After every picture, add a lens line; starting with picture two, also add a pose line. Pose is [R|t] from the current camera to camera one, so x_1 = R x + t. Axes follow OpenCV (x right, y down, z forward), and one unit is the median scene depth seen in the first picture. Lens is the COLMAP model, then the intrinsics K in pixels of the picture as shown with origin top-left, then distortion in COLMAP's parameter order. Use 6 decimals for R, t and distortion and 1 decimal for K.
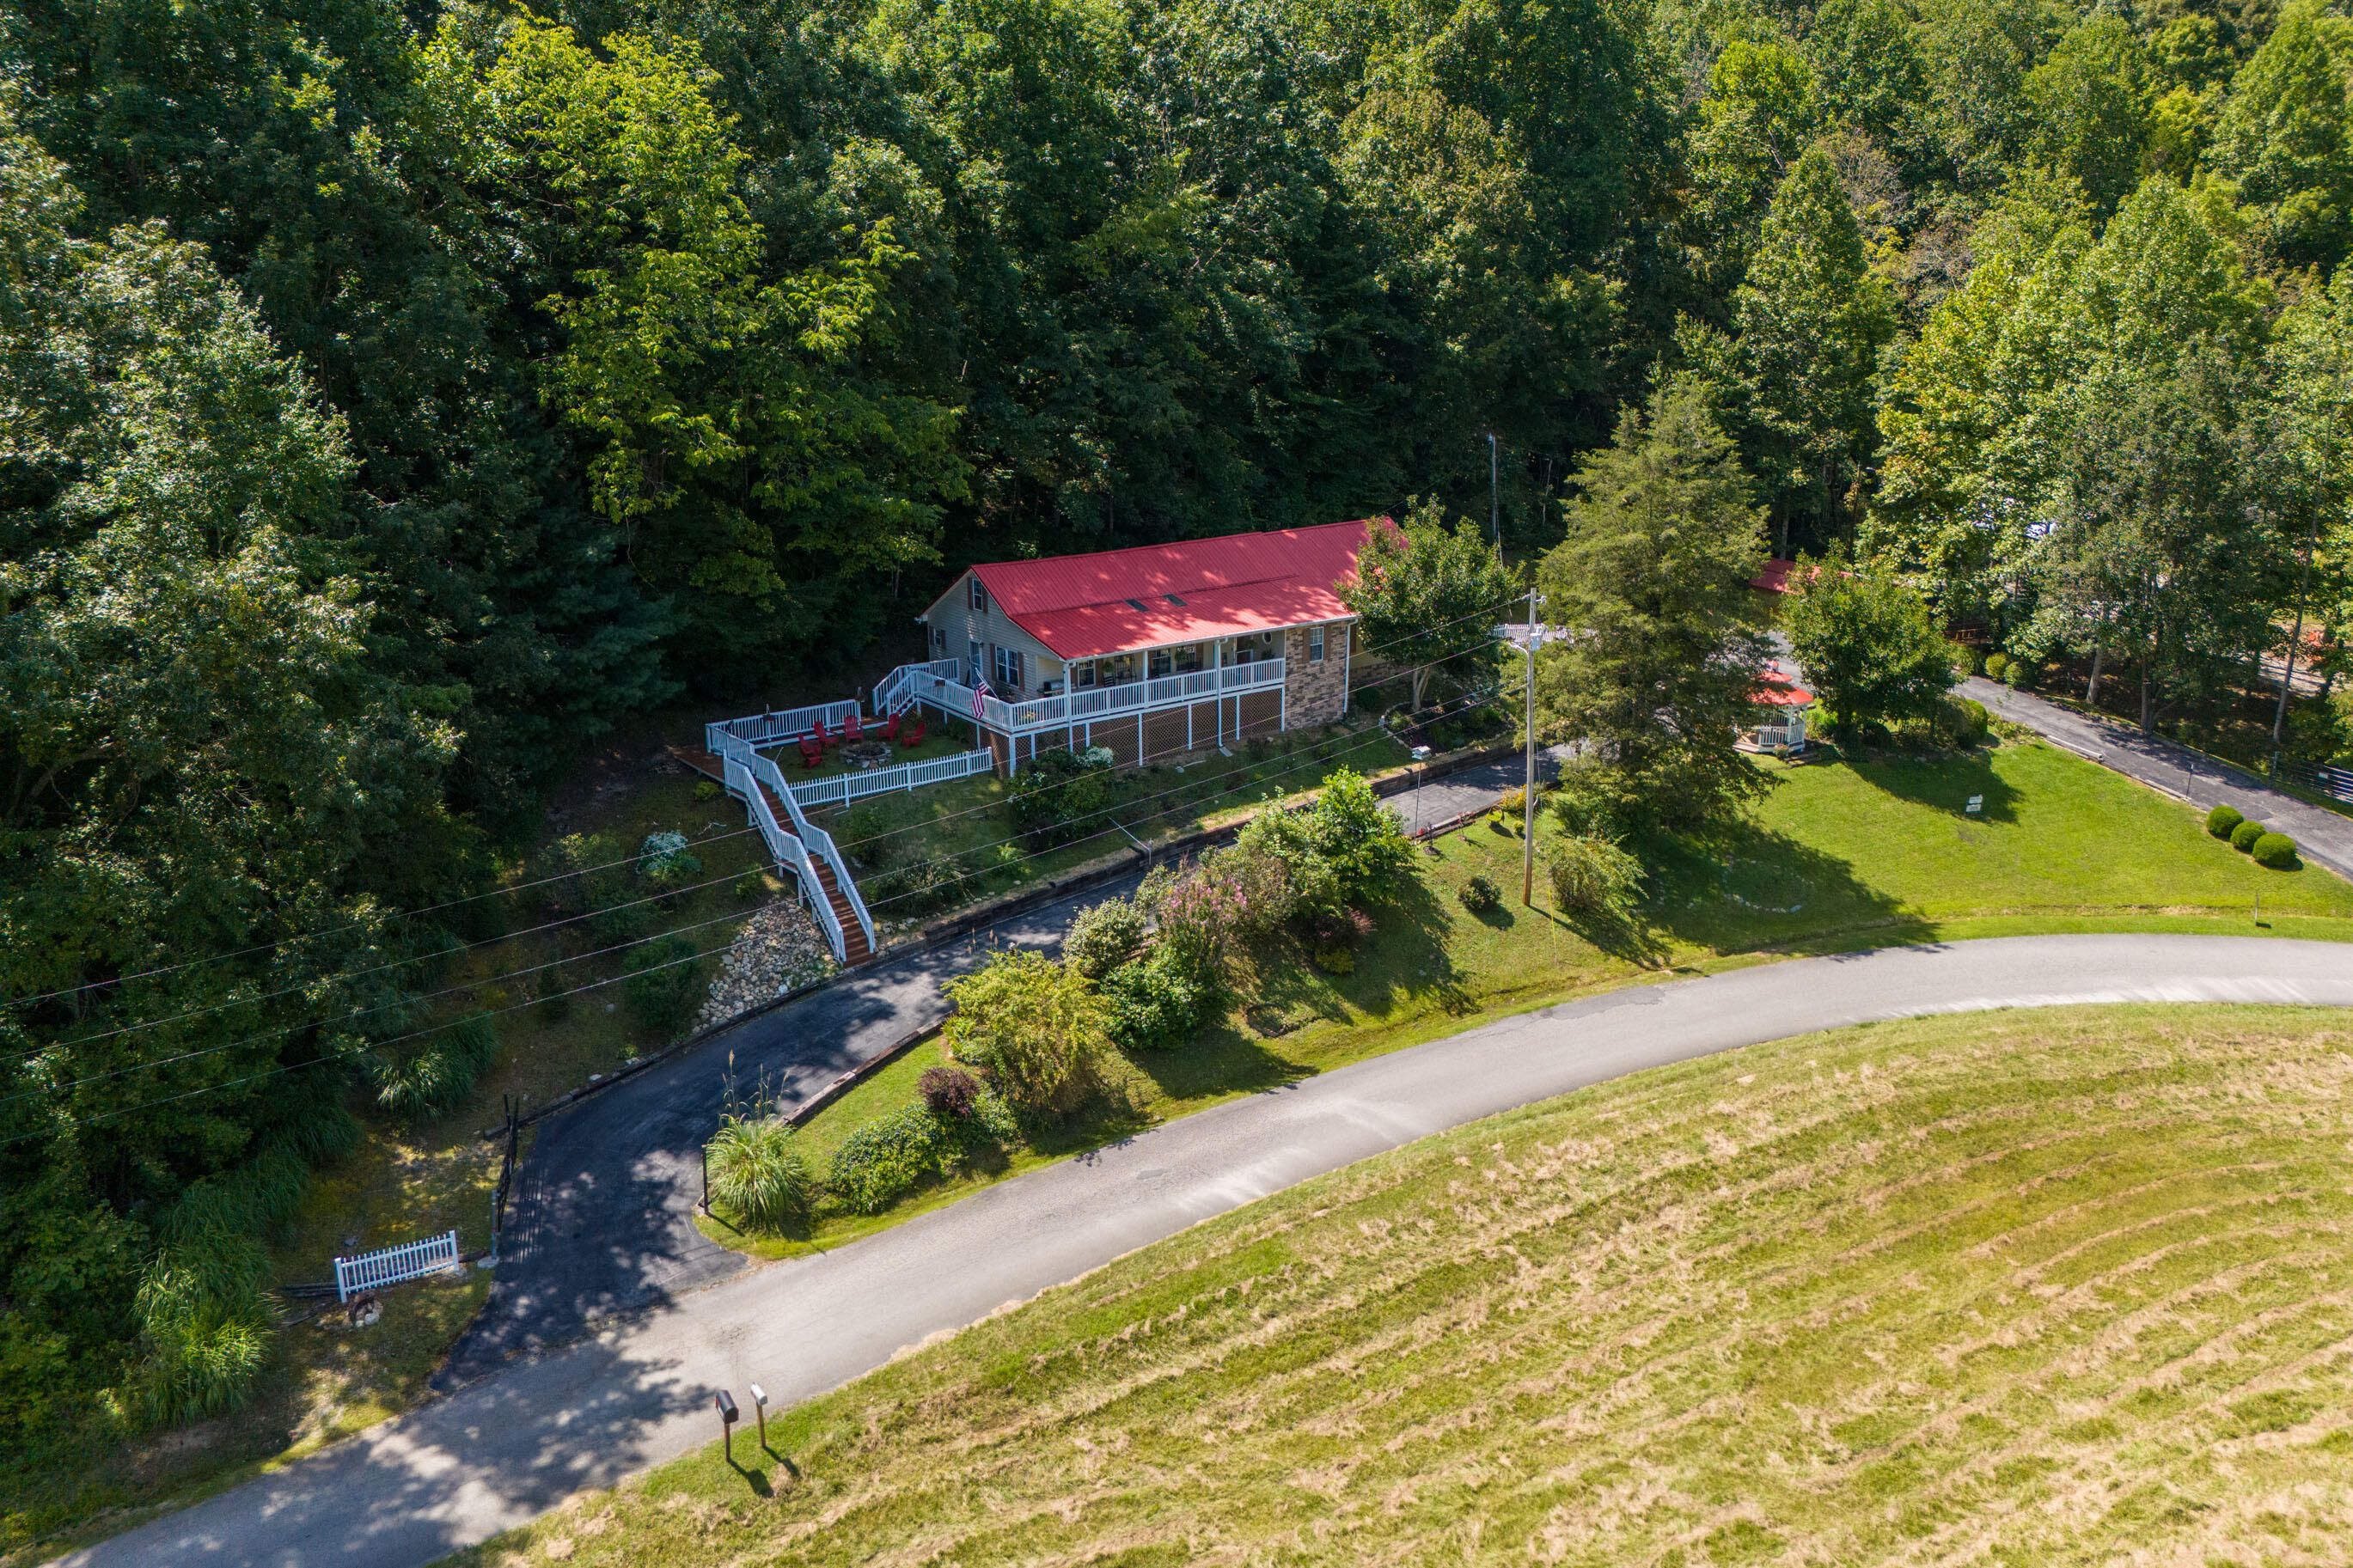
lens RADIAL K [[1693.5, 0, 1143.2], [0, 1693.5, 781.5], [0, 0, 1]] dist [0.086092, -0.101694]
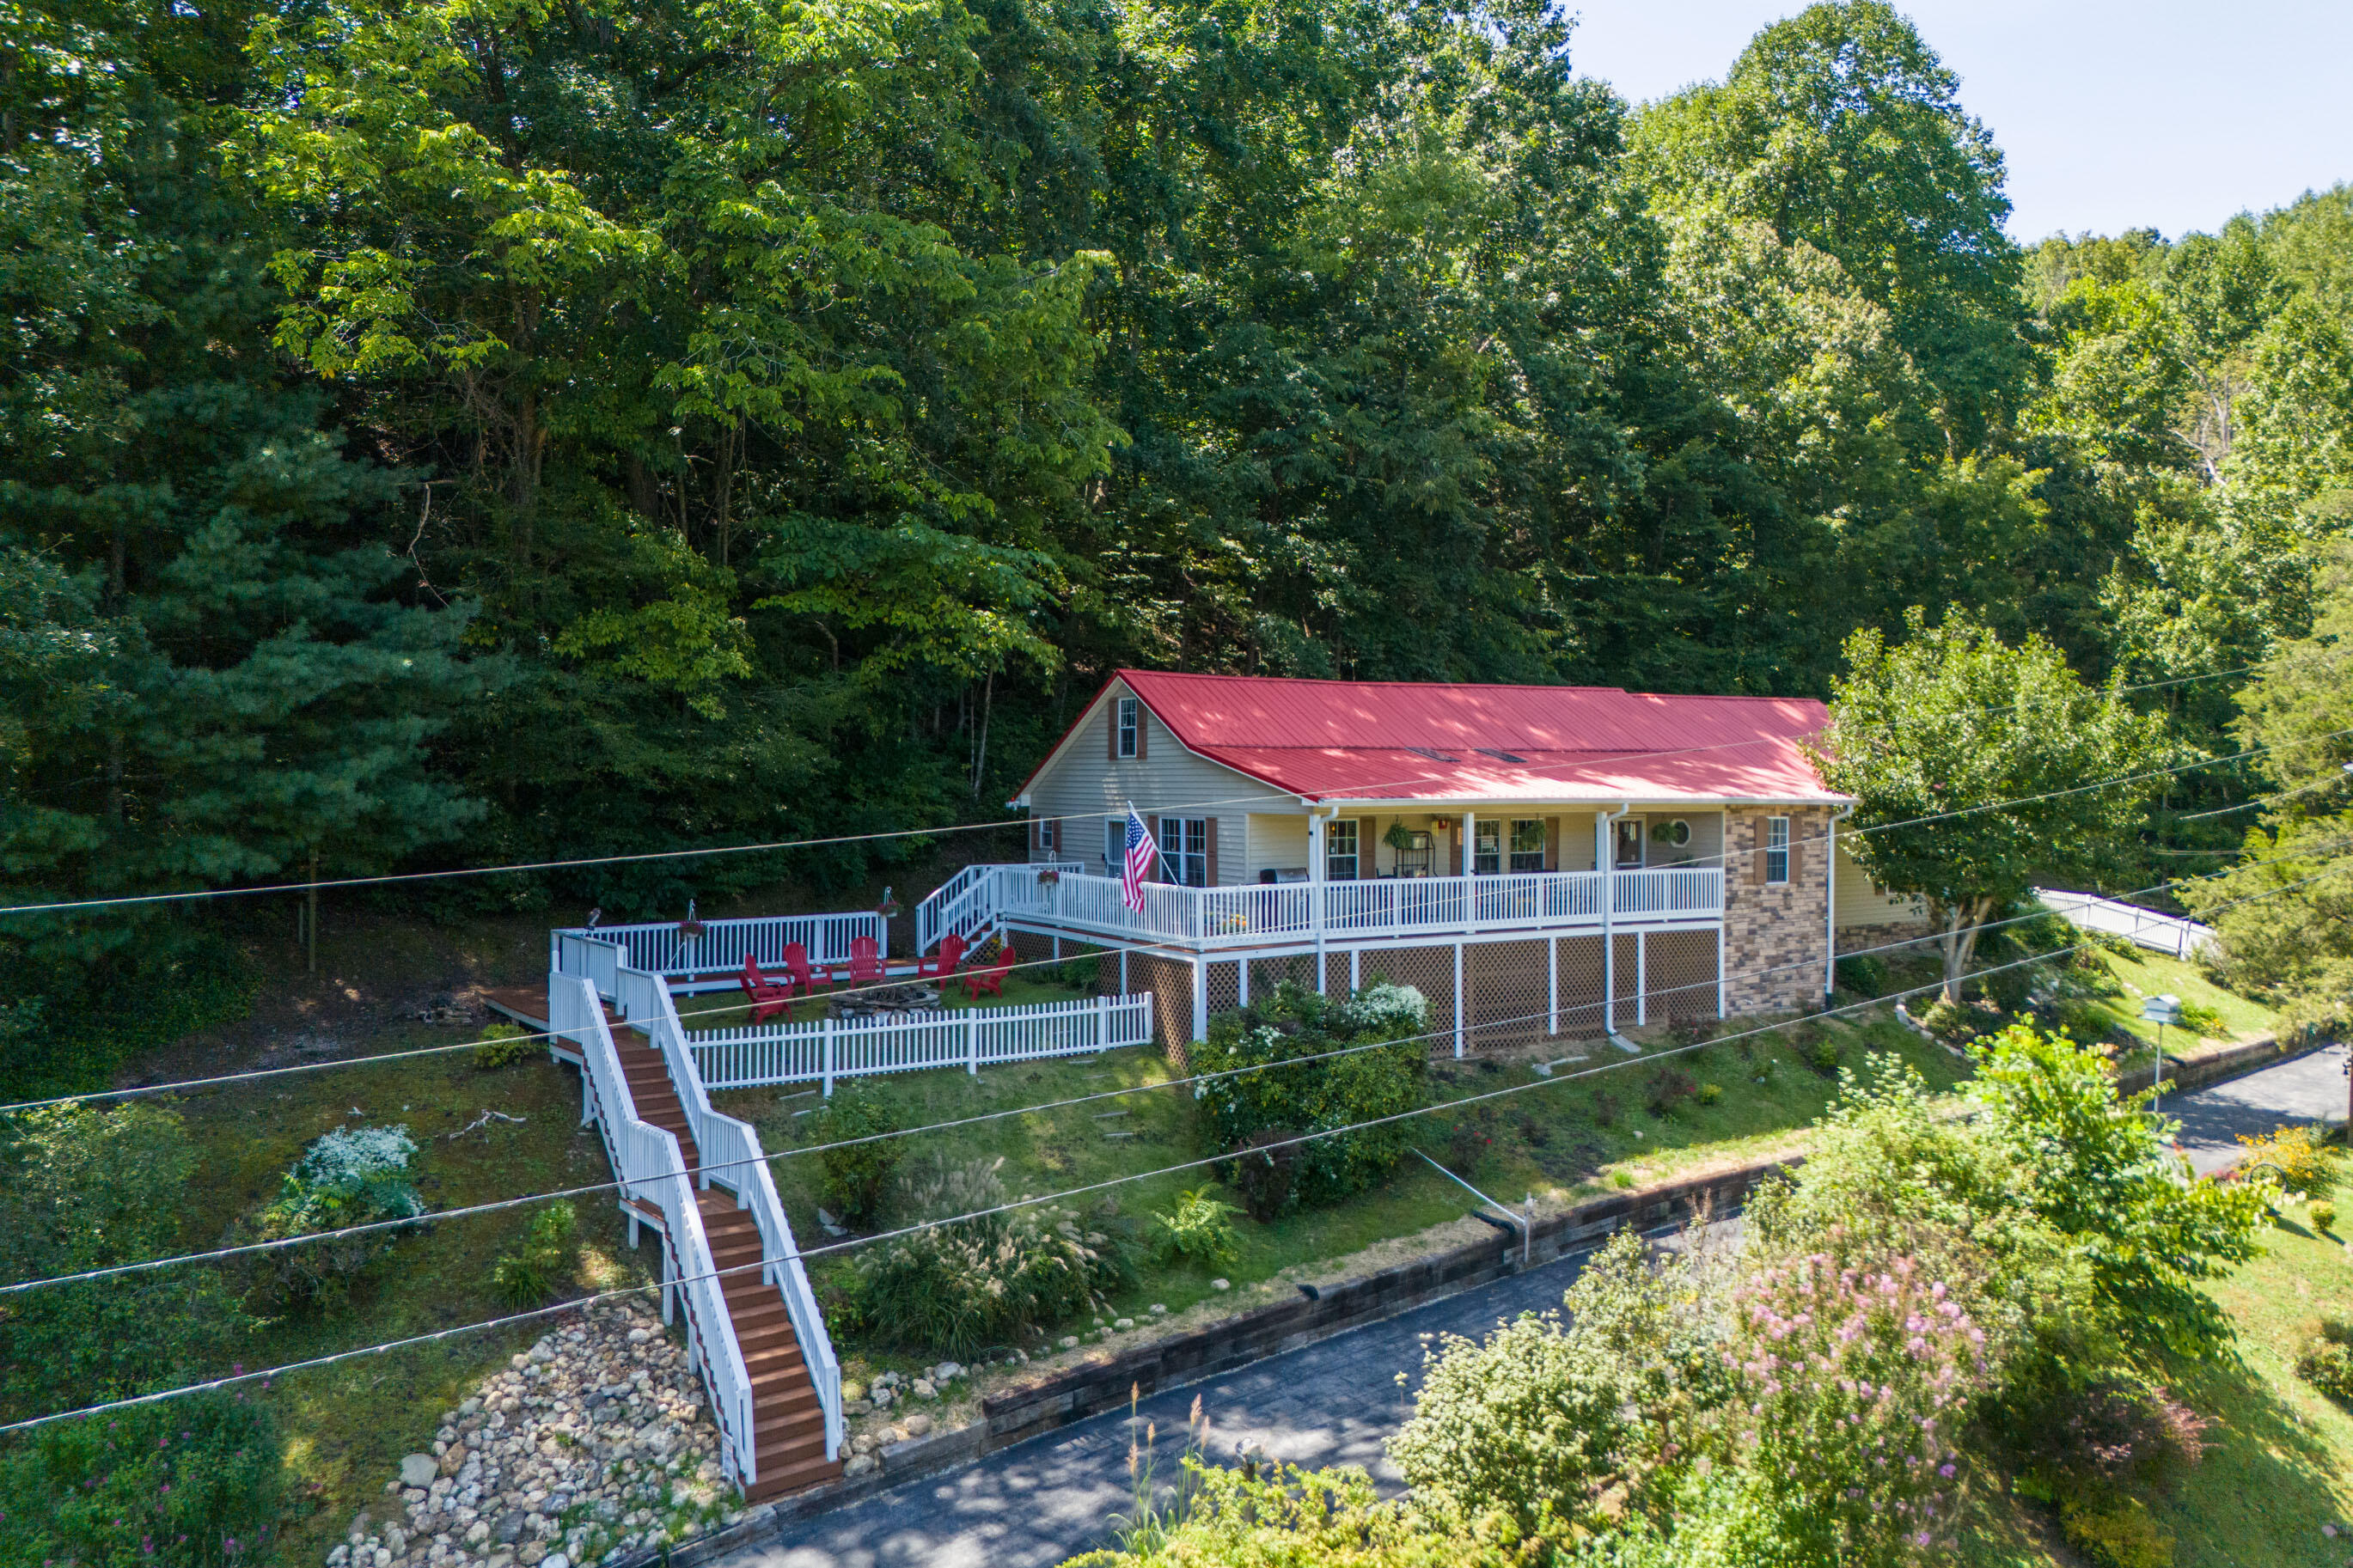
lens RADIAL K [[1693.5, 0, 1143.2], [0, 1693.5, 781.5], [0, 0, 1]] dist [0.086092, -0.101694]
pose [[0.998007, 0.008706, -0.062498, -0.063724], [-0.025954, 0.959414, -0.280804, 0.055387], [0.057517, 0.281867, 0.957728, 0.540597]]
